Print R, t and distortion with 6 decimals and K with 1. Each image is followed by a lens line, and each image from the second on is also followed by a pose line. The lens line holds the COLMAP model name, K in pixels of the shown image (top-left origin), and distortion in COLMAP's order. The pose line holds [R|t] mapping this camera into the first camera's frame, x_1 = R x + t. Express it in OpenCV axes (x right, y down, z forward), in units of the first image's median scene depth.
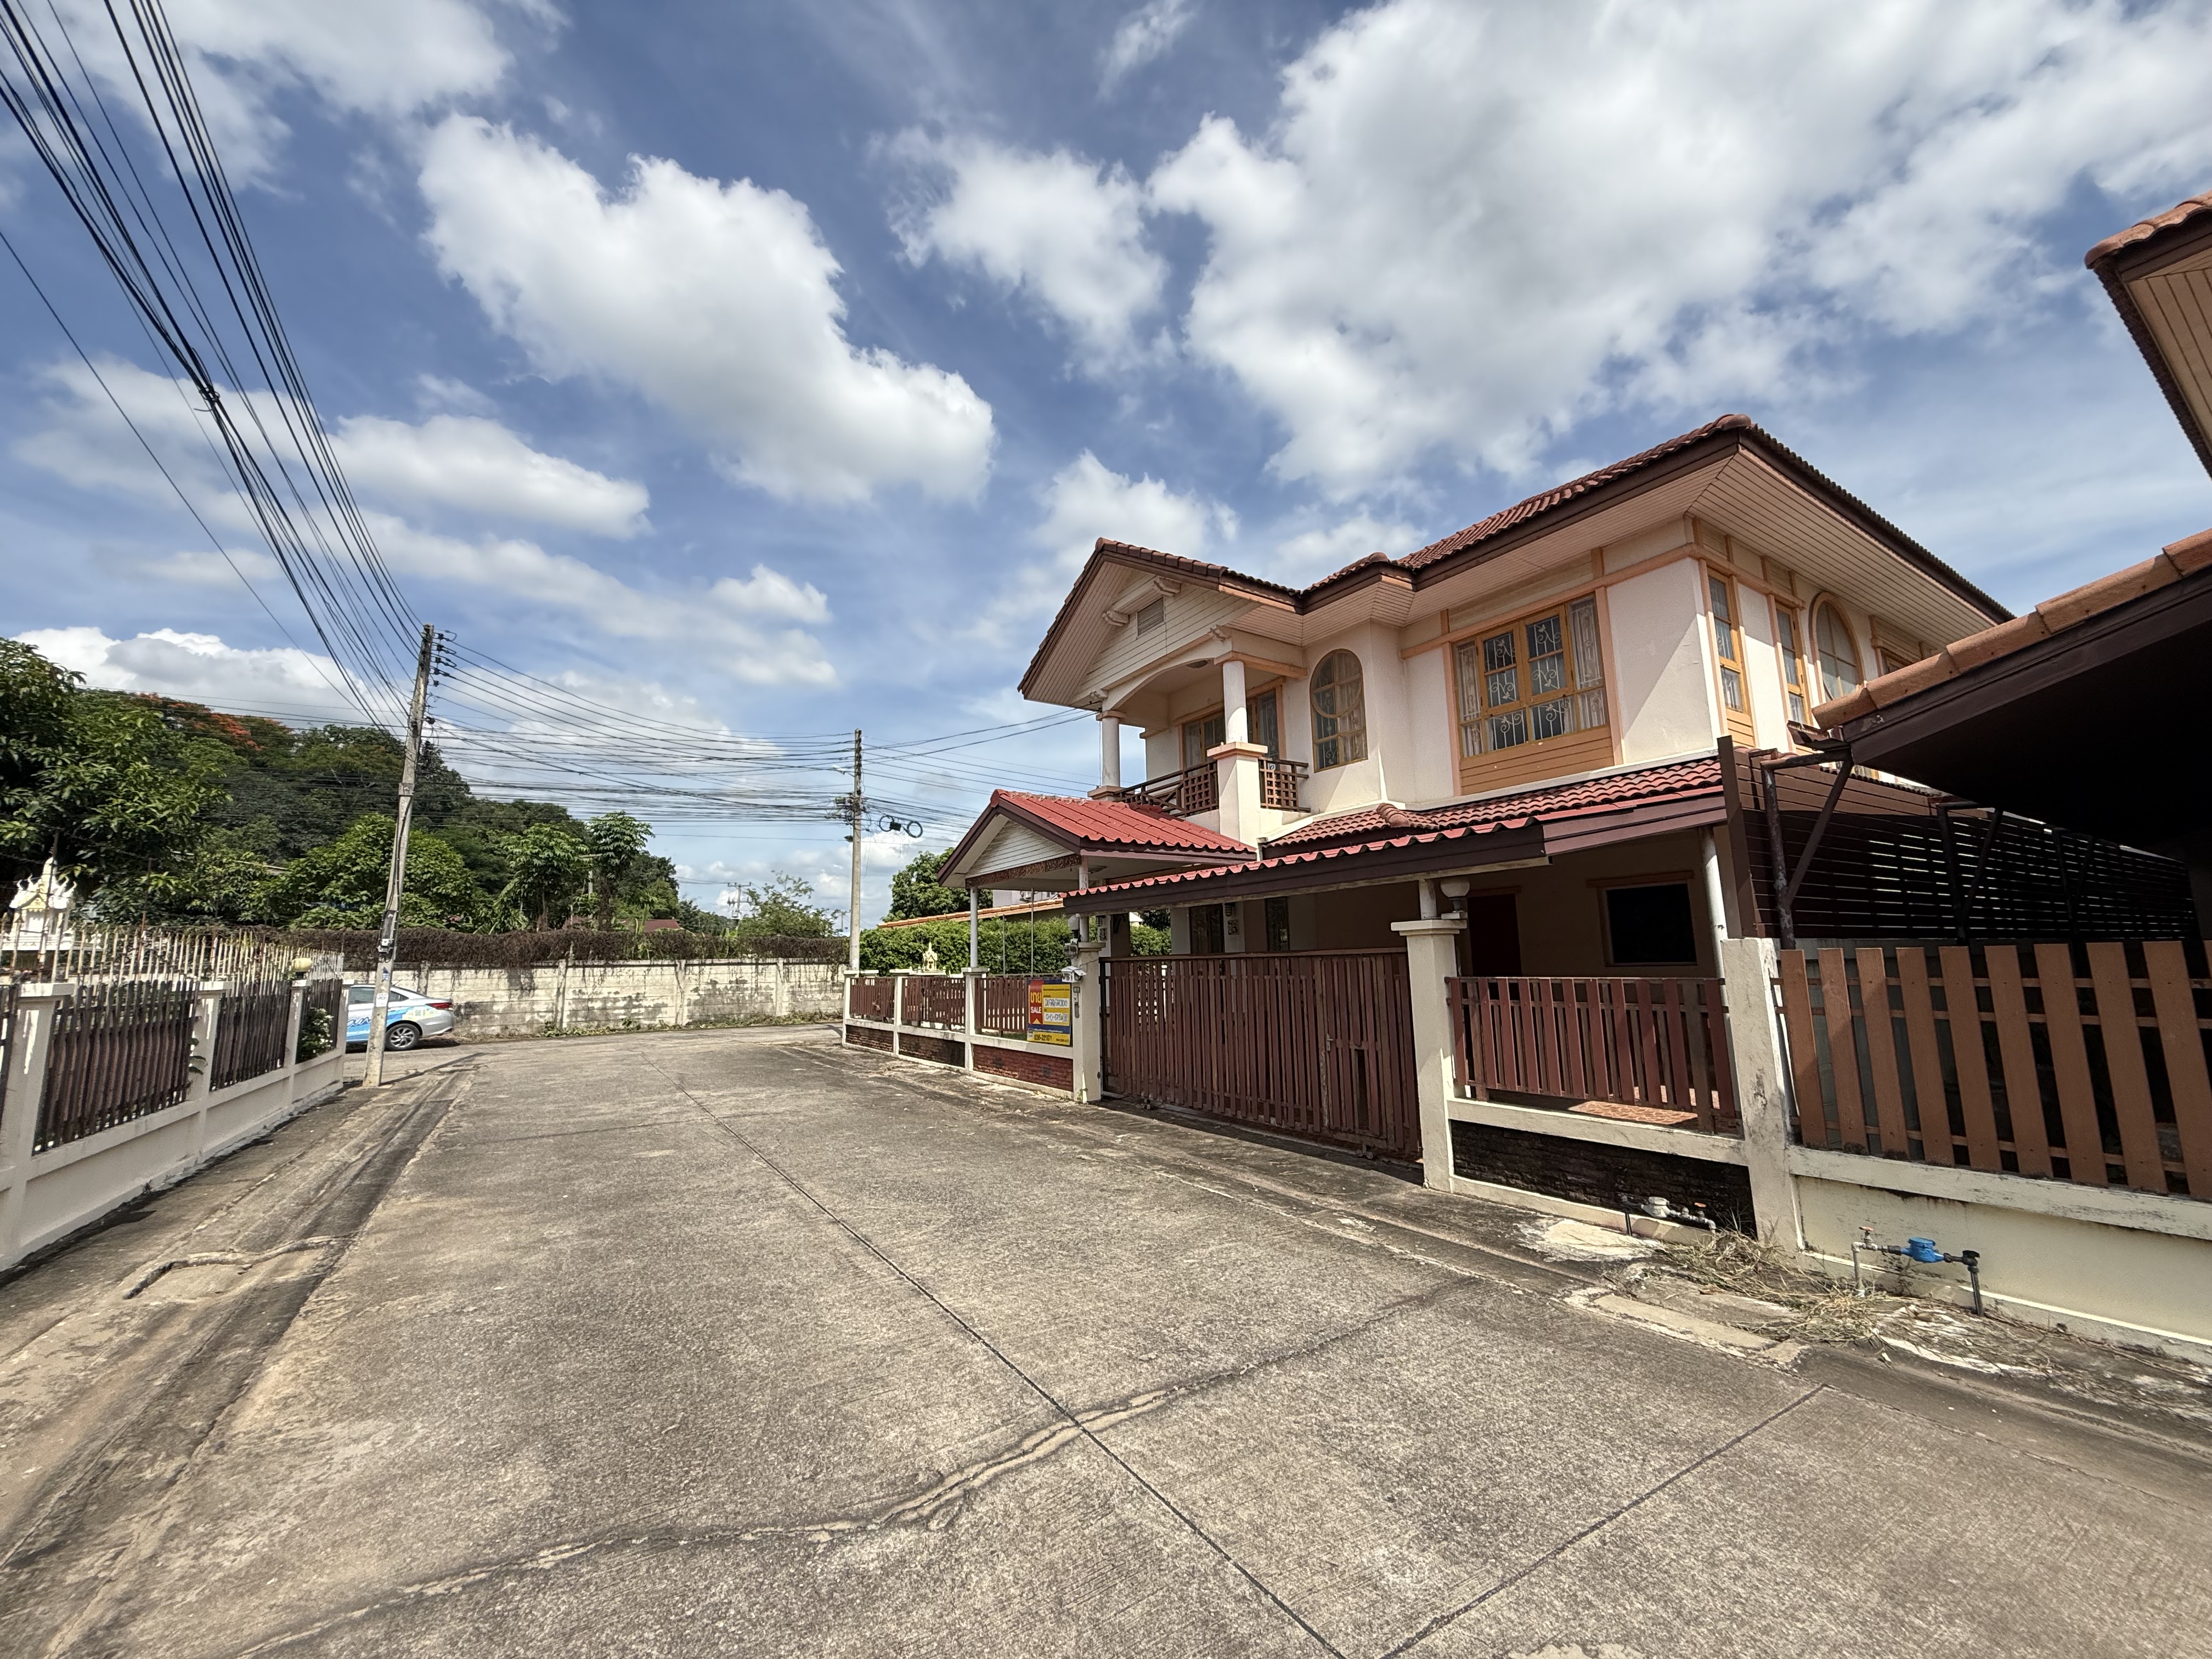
lens RADIAL K [[860.0, 0, 1103.2], [0, 860.0, 832.1], [0, 0, 1]] dist [0.000062, 0.000191]
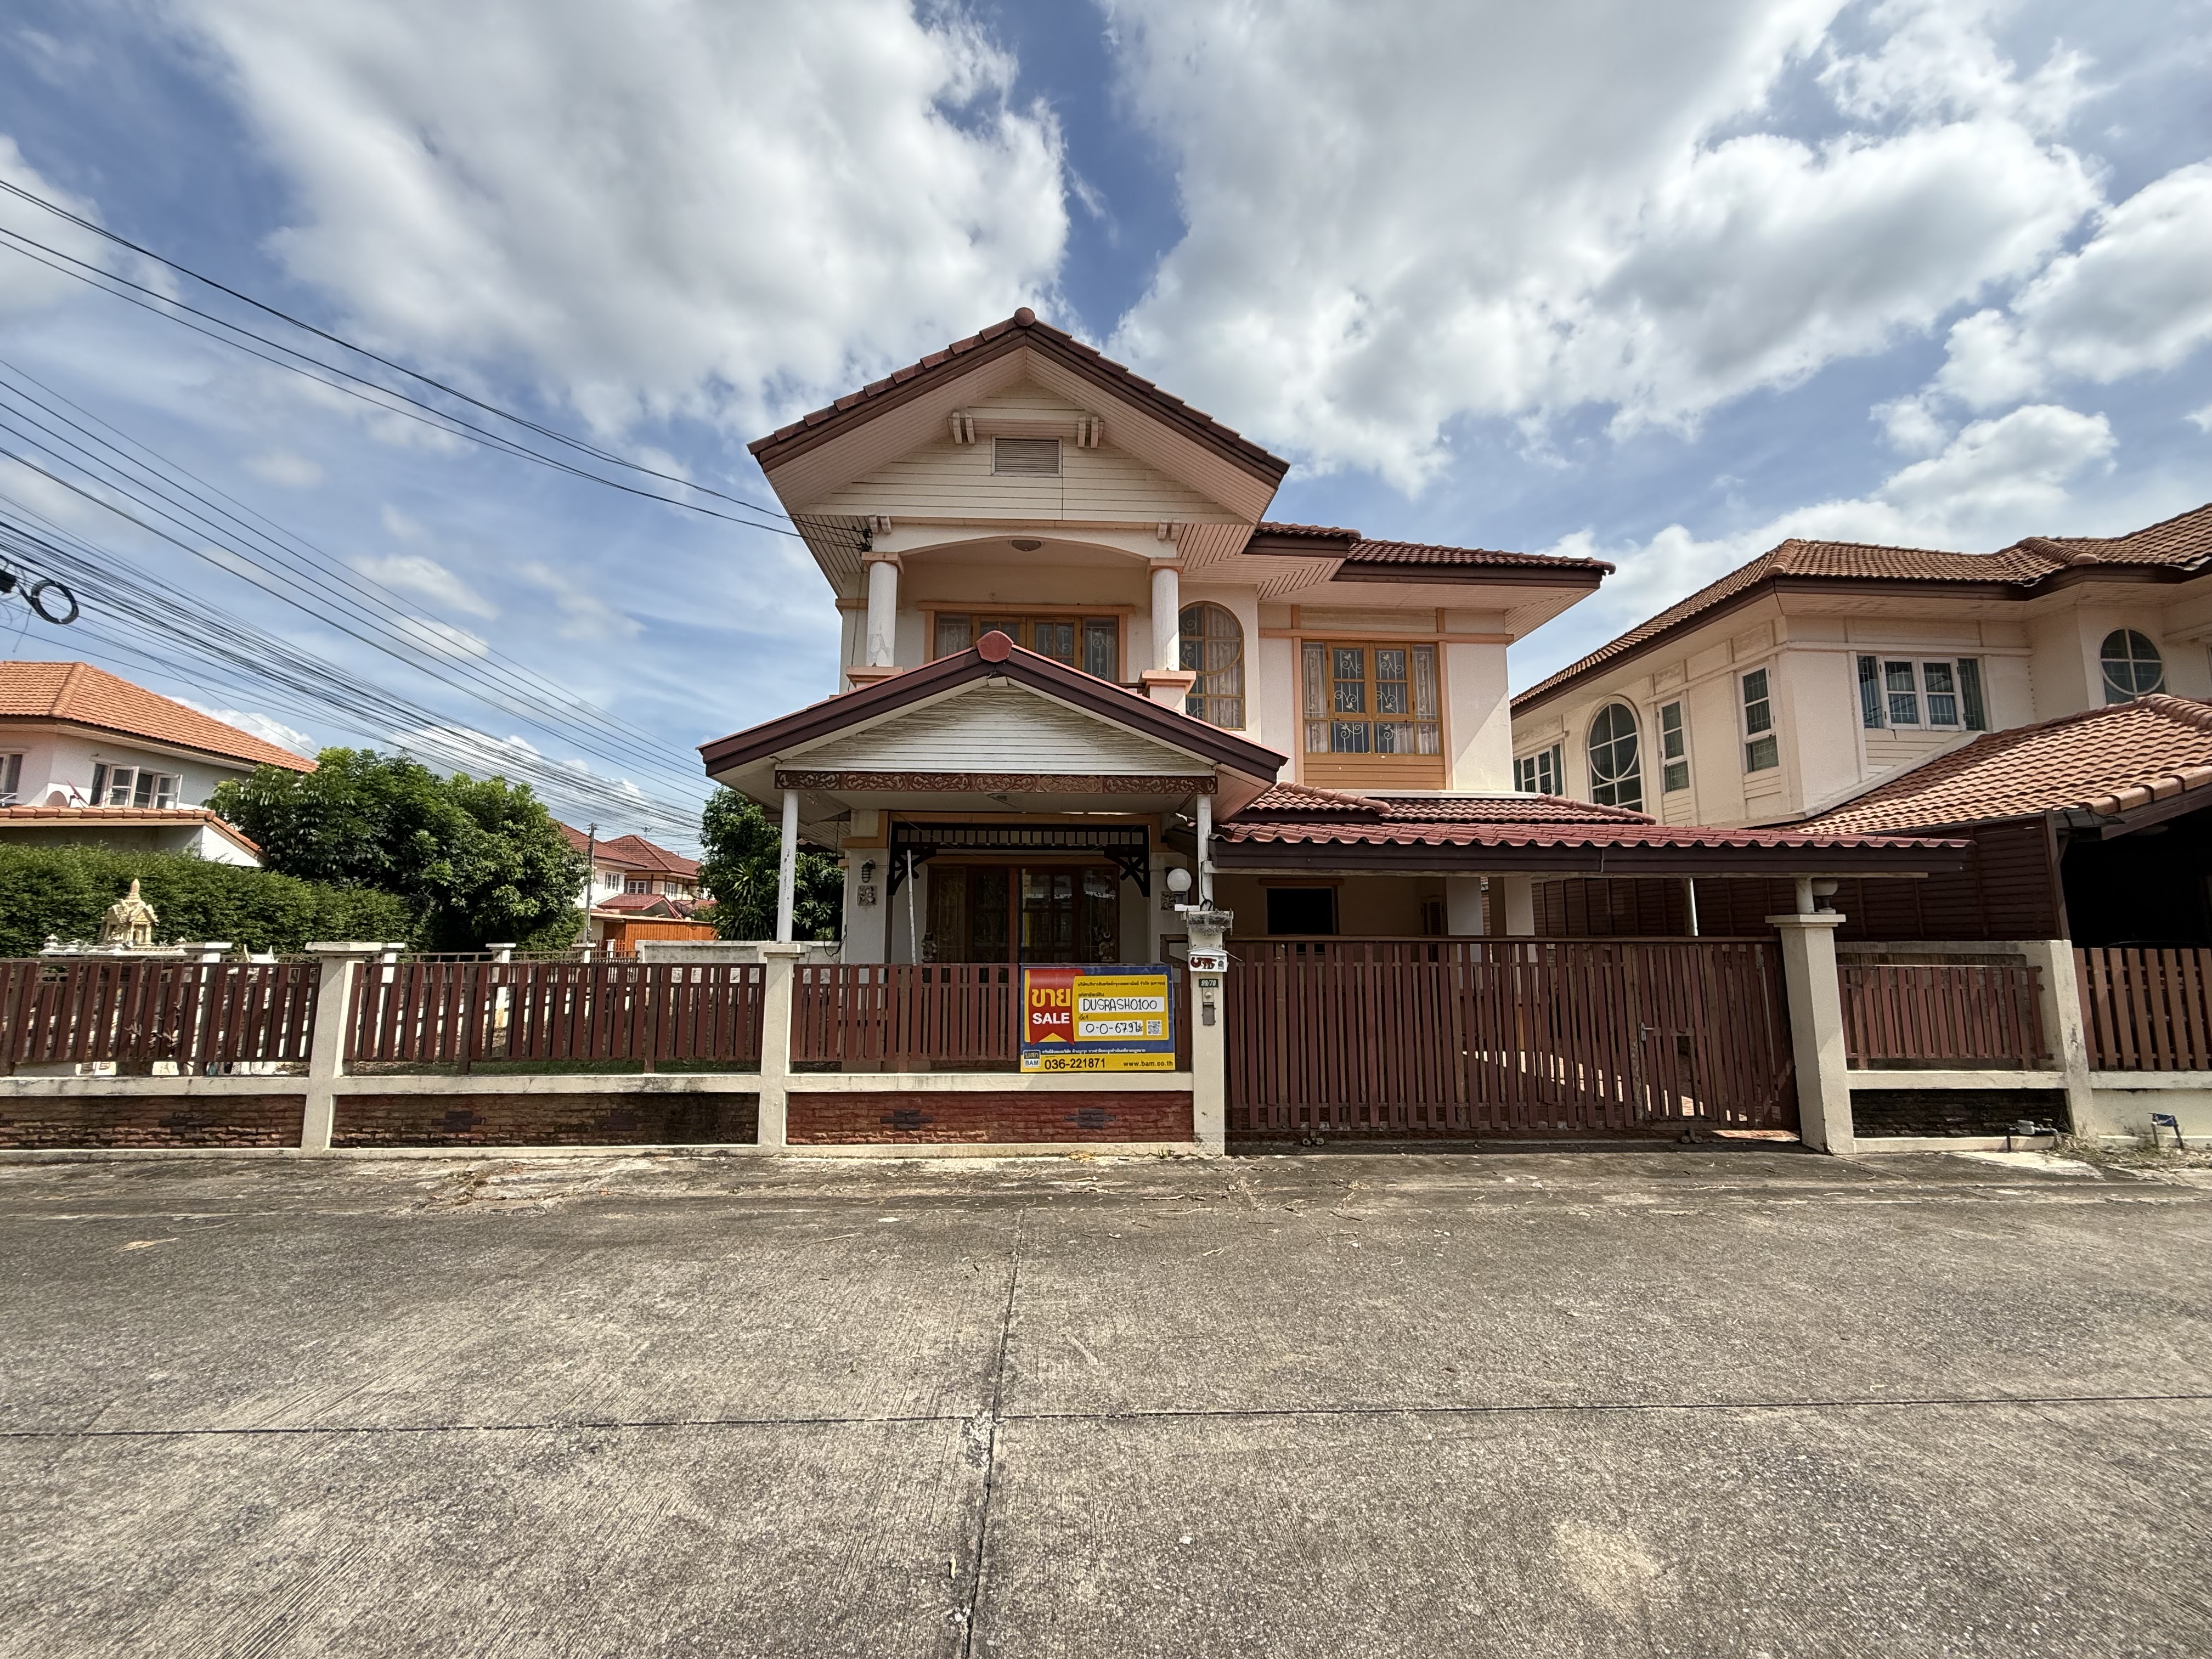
lens RADIAL K [[860.0, 0, 1102.4], [0, 860.0, 832.9], [0, 0, 1]] dist [0.000062, 0.000191]
pose [[0.504791, 0.128198, 0.853669, -0.978791], [-0.145988, 0.987345, -0.061947, 0.186467], [-0.850808, -0.093355, 0.517118, 1.124931]]
